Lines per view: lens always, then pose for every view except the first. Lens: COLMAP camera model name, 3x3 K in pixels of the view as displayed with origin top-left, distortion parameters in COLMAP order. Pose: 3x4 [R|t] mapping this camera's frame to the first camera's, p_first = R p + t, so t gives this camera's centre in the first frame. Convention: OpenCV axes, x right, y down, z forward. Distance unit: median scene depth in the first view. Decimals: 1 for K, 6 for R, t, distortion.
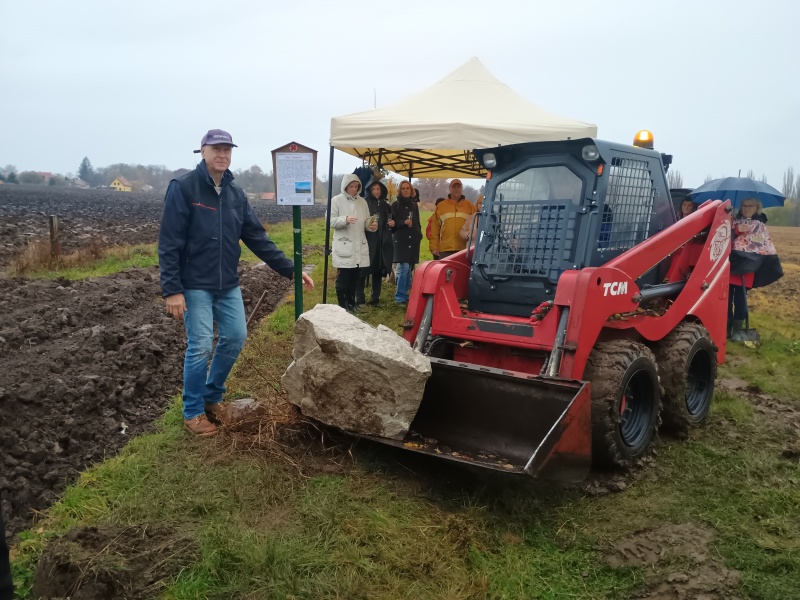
lens RADIAL K [[669.5, 0, 399.5], [0, 669.5, 300.1], [0, 0, 1]] dist [0.038125, -0.066724]
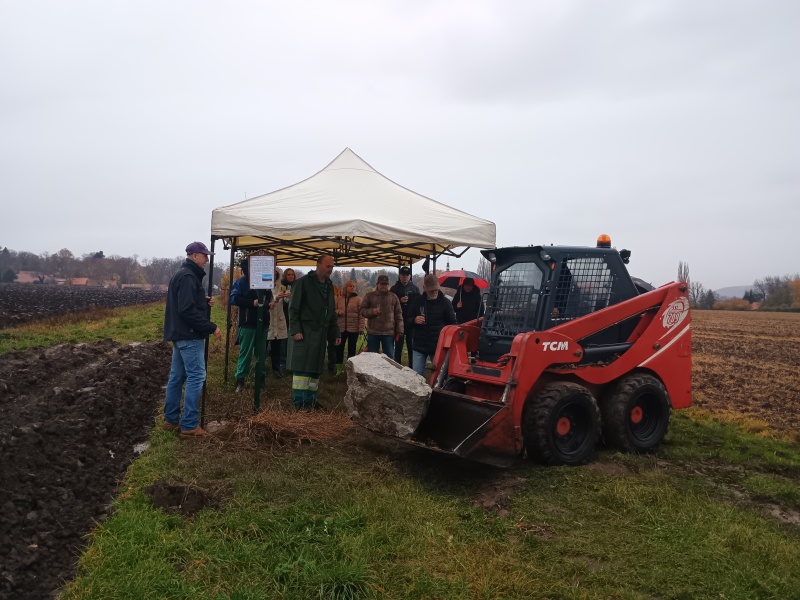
lens RADIAL K [[669.5, 0, 401.1], [0, 669.5, 300.5], [0, 0, 1]] dist [0.038125, -0.066724]
pose [[0.963639, -0.001375, -0.267204, 0.400037], [-0.021930, 0.996206, -0.084216, 0.015318], [0.266306, 0.087013, 0.959953, -0.540795]]
